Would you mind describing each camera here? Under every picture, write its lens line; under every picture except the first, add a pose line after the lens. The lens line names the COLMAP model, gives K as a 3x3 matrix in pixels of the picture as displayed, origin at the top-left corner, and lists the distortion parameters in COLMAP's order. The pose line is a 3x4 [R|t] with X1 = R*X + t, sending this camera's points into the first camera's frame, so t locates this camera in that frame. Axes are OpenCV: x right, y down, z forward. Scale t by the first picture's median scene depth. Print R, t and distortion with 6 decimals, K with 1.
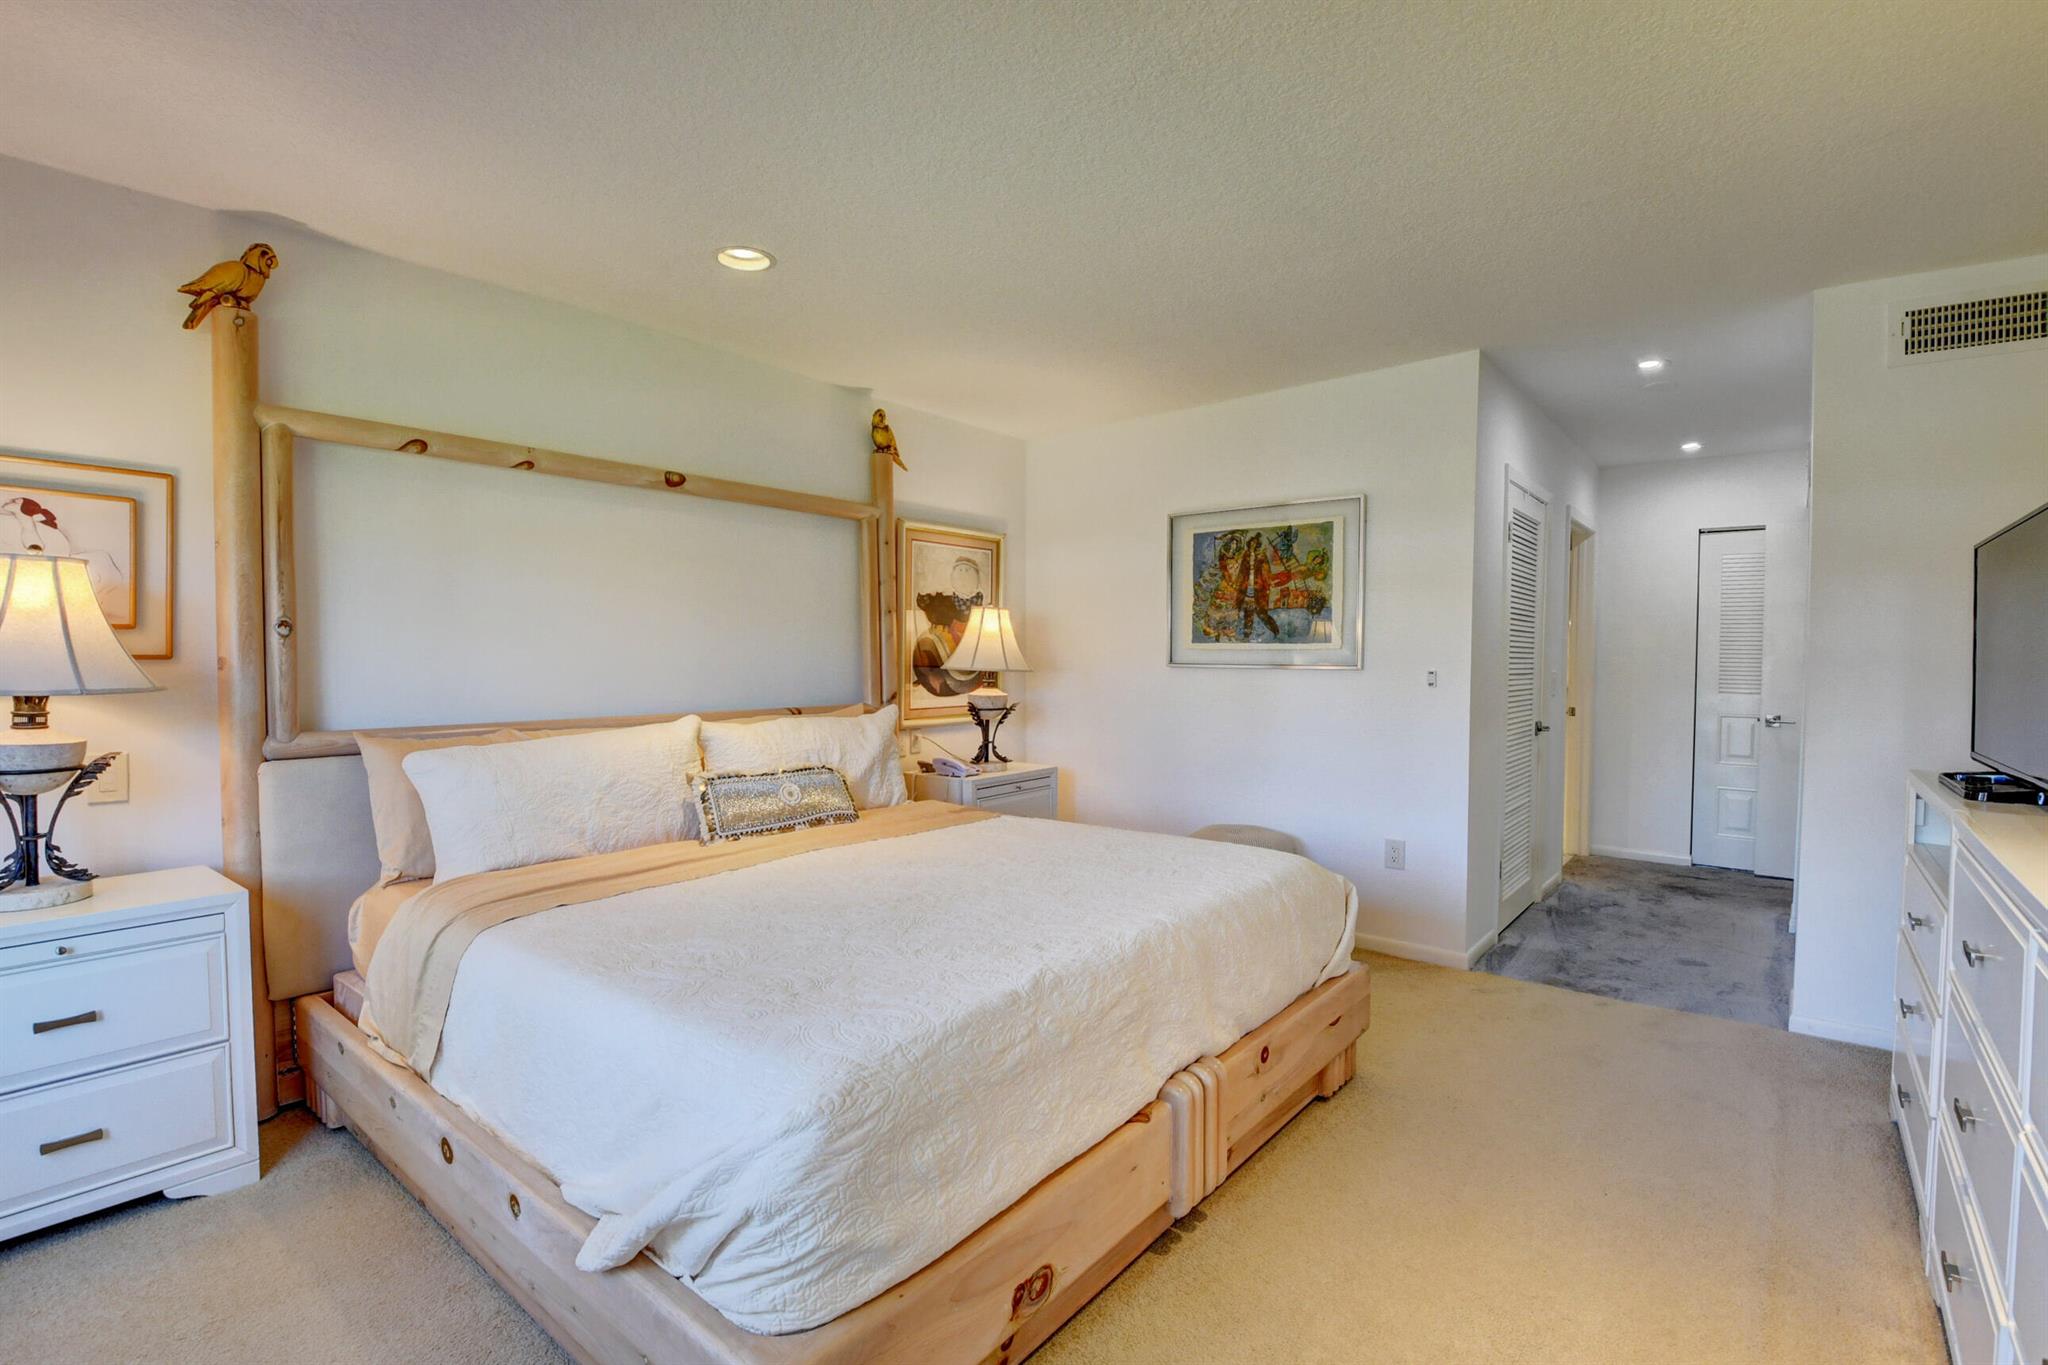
lens RADIAL K [[935.4, 0, 1024.0], [0, 935.4, 682.5], [0, 0, 1]] dist [0.016738, -0.028241]
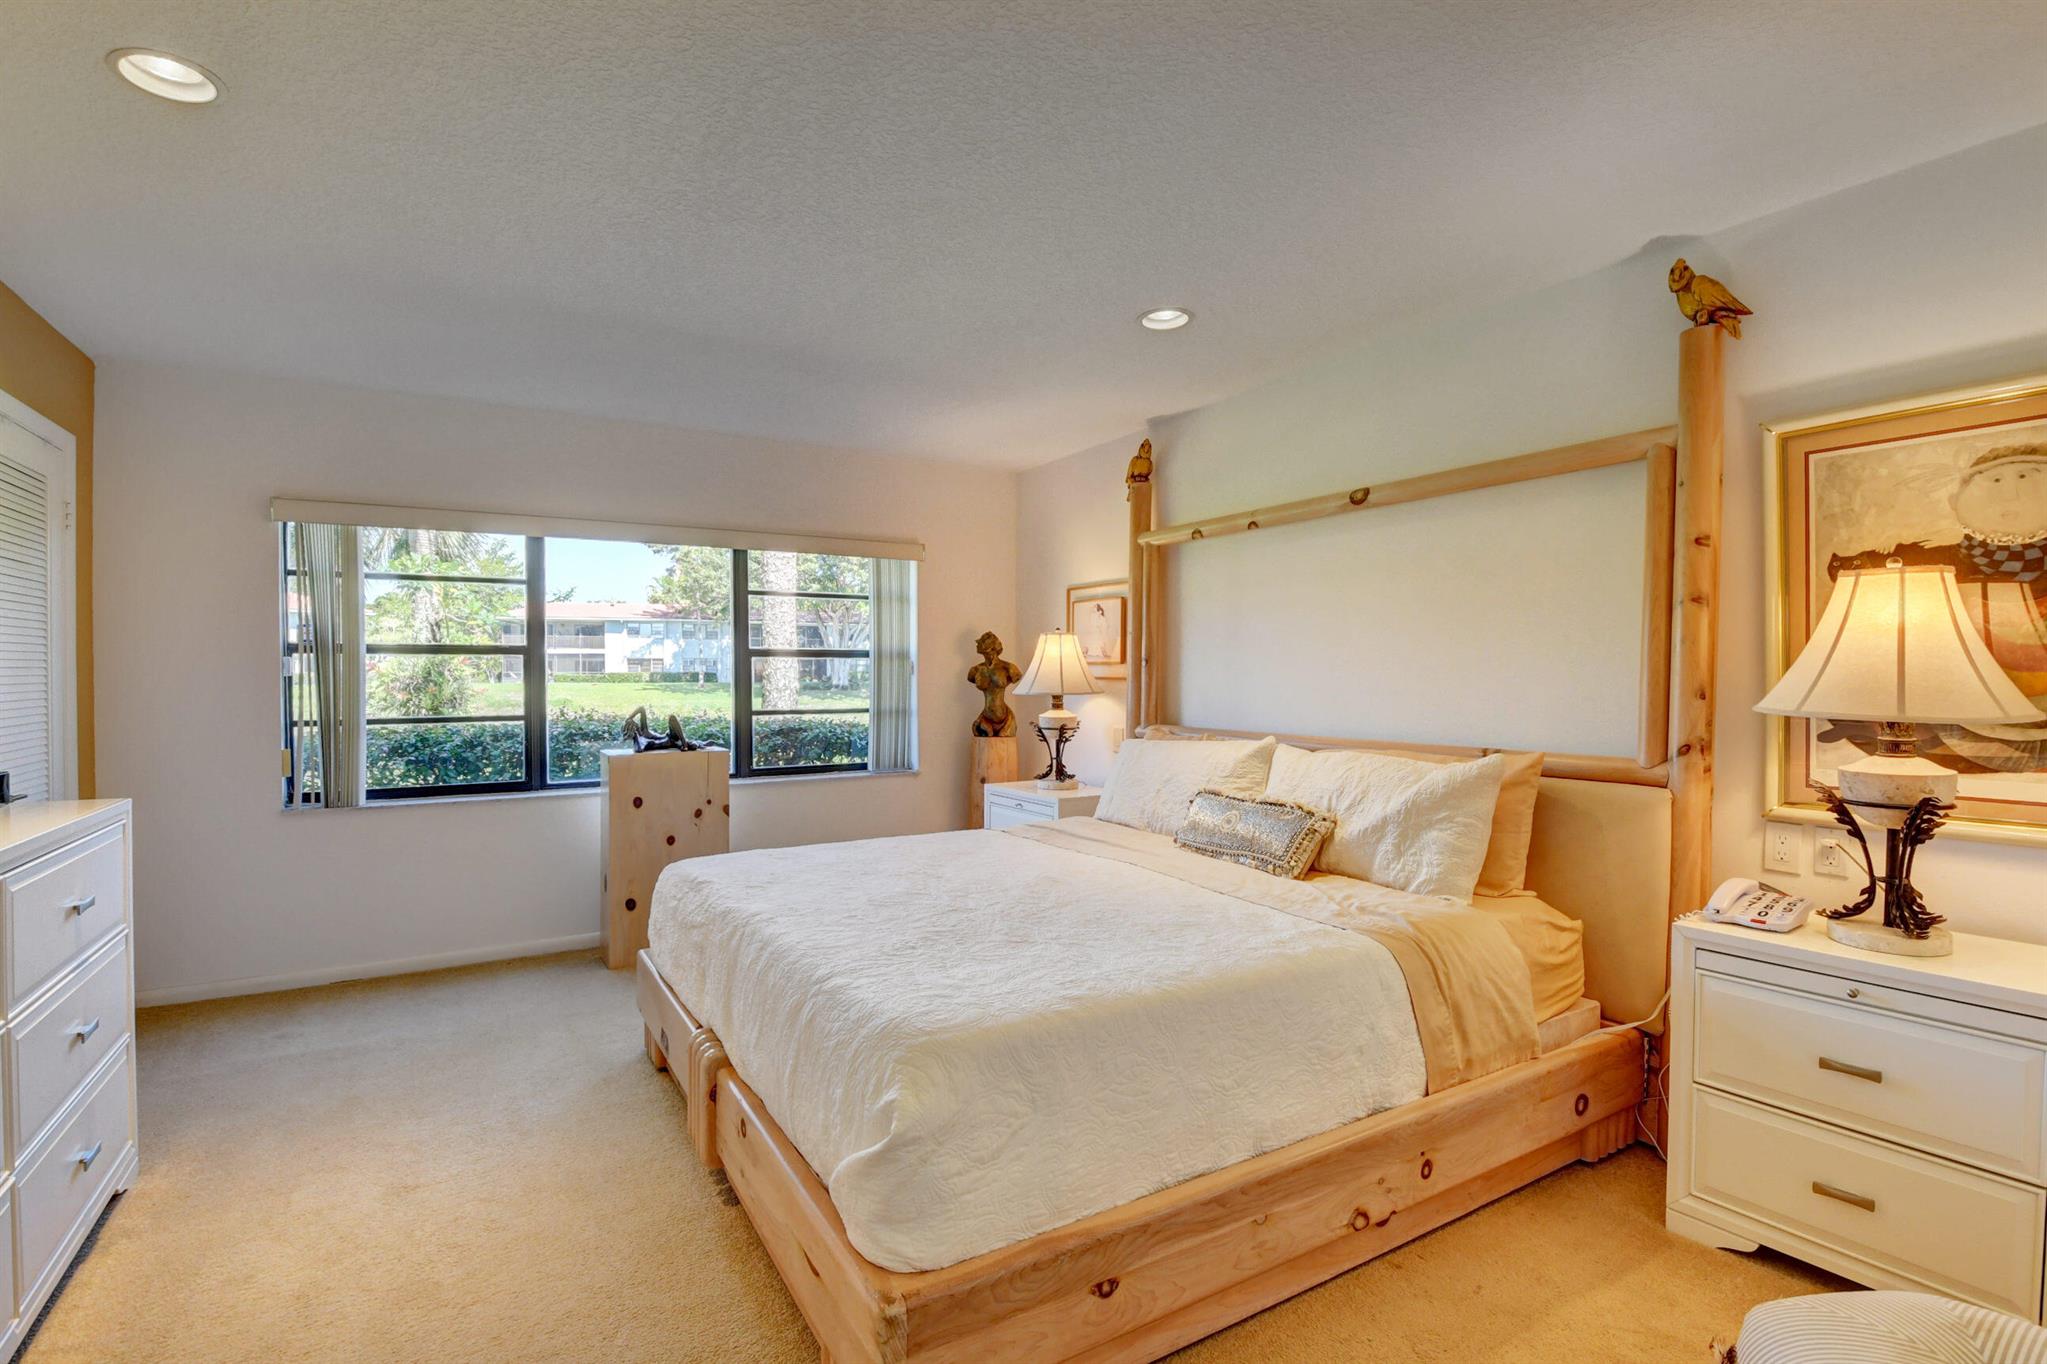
lens RADIAL K [[935.6, 0, 1019.2], [0, 935.6, 685.0], [0, 0, 1]] dist [0.040809, -0.061367]
pose [[-0.334983, 0.013510, -0.942127, 0.686221], [-0.022761, 0.999489, 0.022426, -0.037323], [0.941949, 0.028956, -0.334504, 1.034320]]
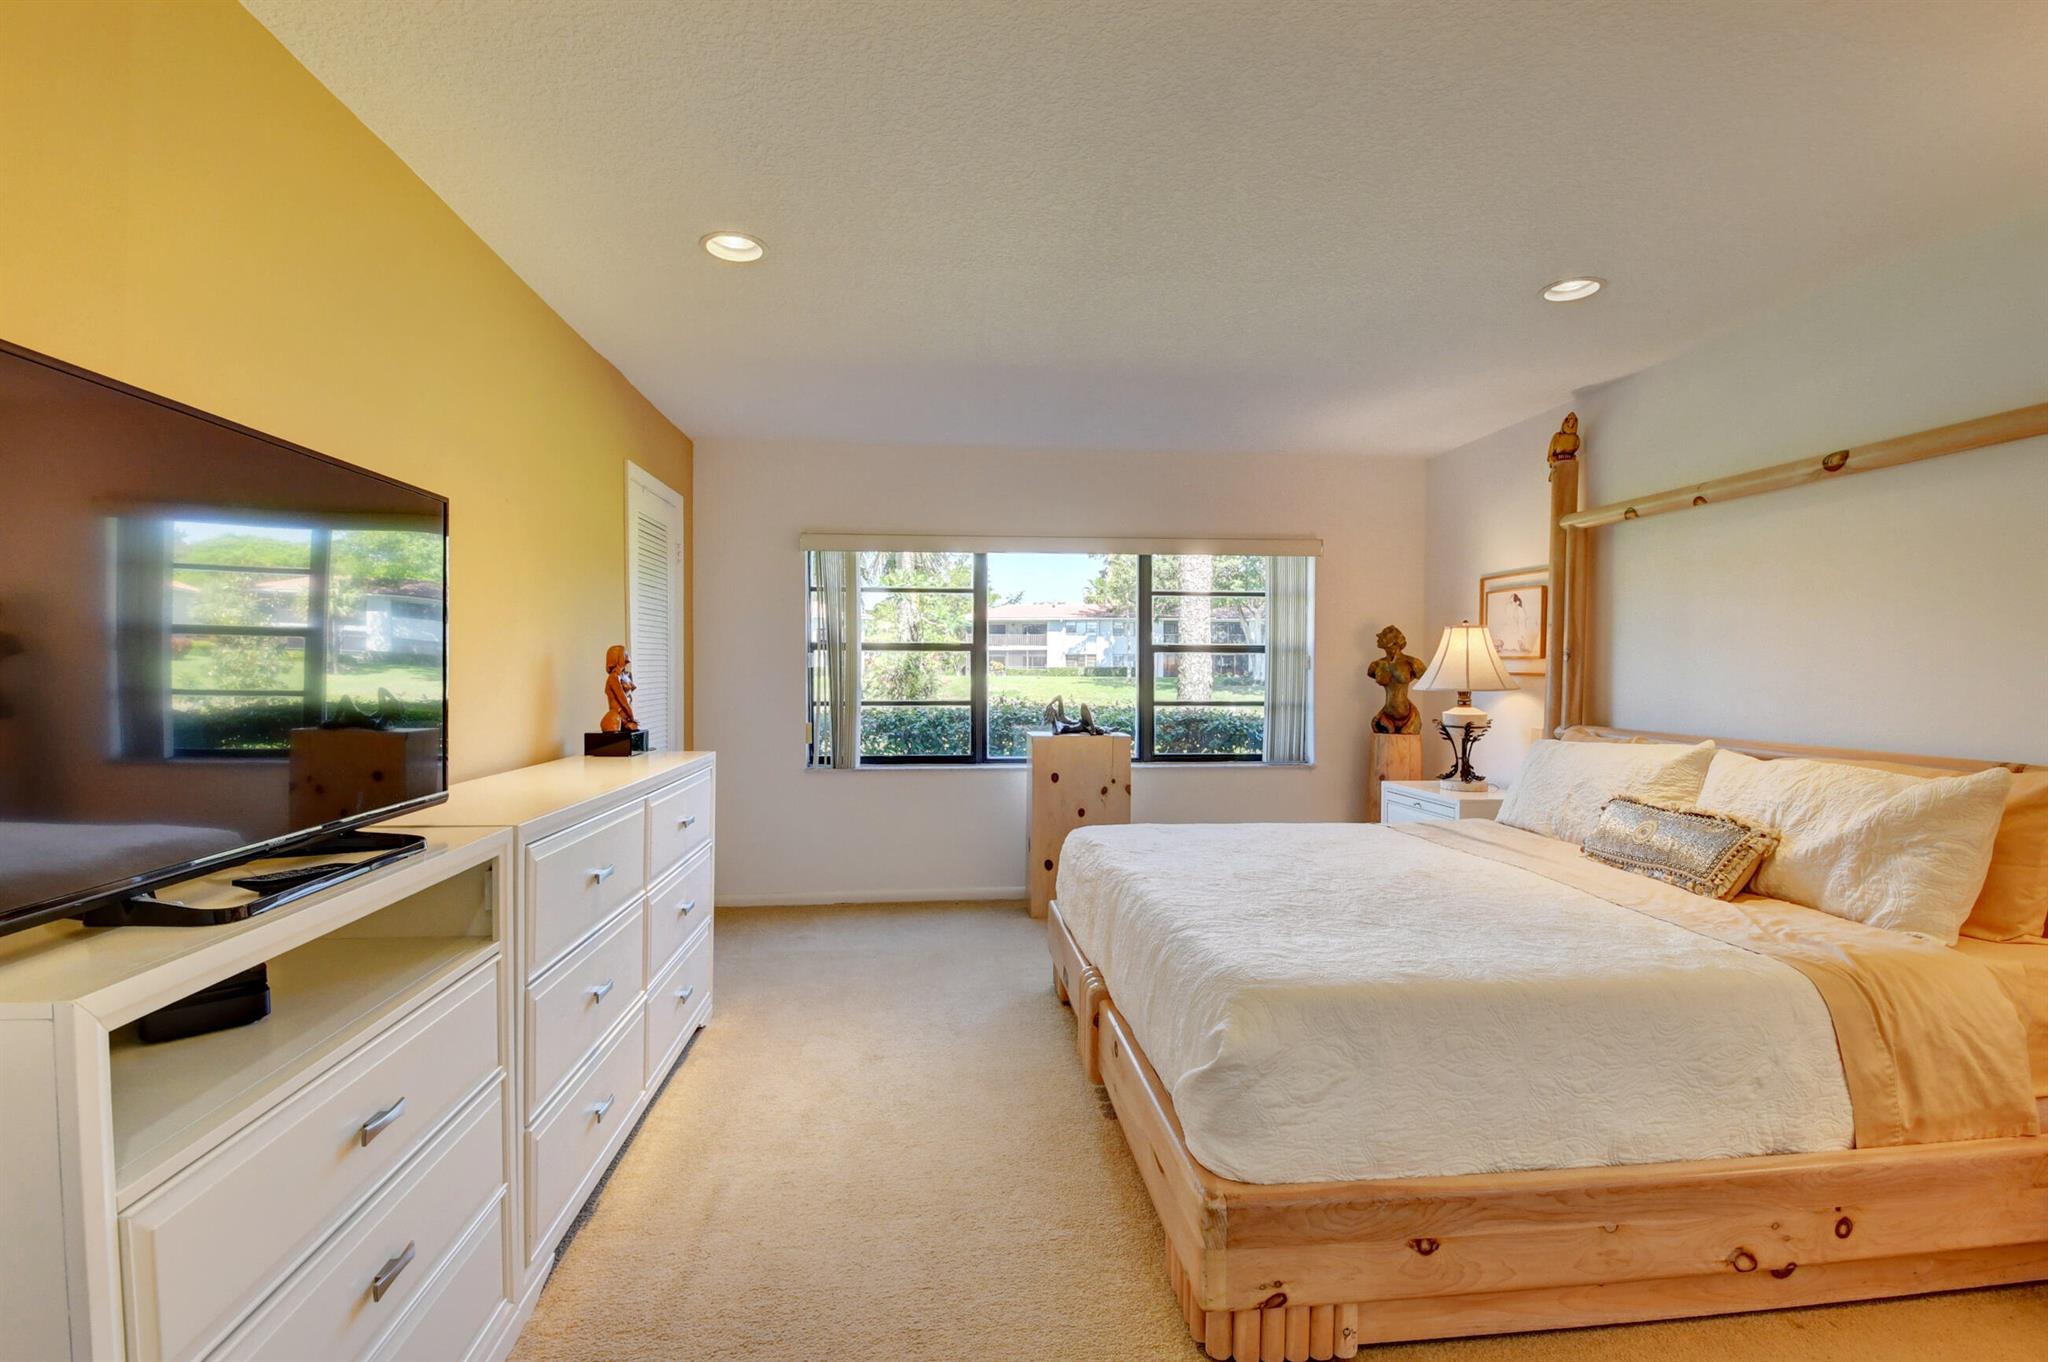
lens RADIAL K [[935.4, 0, 1024.0], [0, 935.4, 681.0], [0, 0, 1]] dist [0.016738, -0.028241]
pose [[-0.705681, 0.008030, -0.708484, 0.731964], [-0.021420, 0.999237, 0.032660, -0.037080], [0.708206, 0.038224, -0.704970, 1.115801]]
